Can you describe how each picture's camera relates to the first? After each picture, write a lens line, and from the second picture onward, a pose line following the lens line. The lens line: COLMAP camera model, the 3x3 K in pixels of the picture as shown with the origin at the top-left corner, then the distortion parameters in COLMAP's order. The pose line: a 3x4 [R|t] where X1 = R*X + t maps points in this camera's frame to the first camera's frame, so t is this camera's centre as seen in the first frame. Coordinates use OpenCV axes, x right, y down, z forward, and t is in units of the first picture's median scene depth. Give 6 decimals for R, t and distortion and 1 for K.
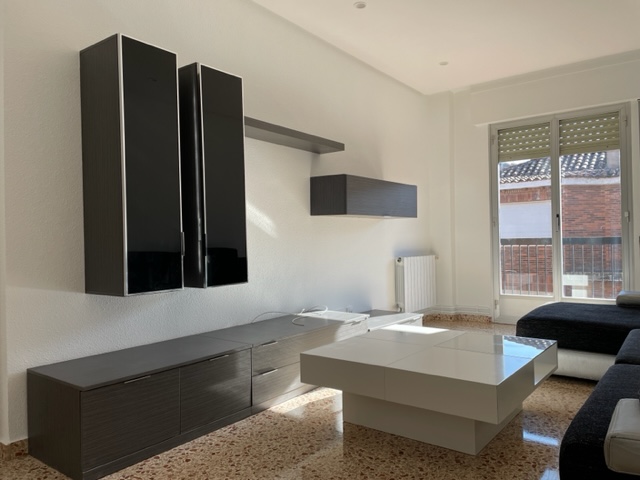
lens RADIAL K [[480.5, 0, 323.9], [0, 480.5, 237.1], [0, 0, 1]] dist [-0.002402, -0.007589]
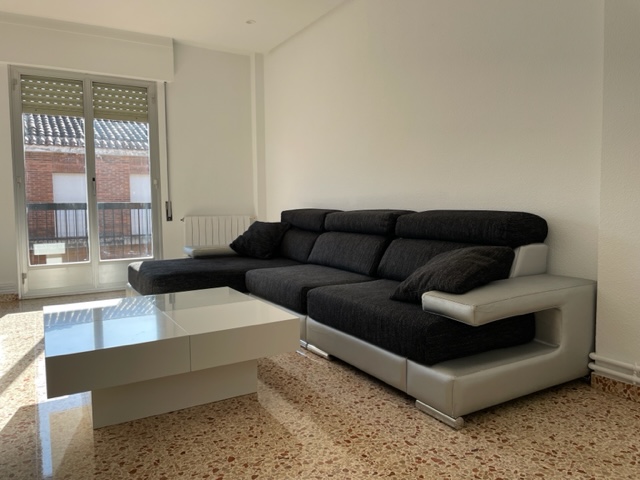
lens RADIAL K [[480.5, 0, 323.8], [0, 480.5, 244.0], [0, 0, 1]] dist [-0.002402, -0.007589]
pose [[0.356016, -0.063436, 0.932324, -0.274780], [-0.004642, 0.997561, 0.069648, 0.016305], [-0.934468, -0.029123, 0.354853, 0.203638]]
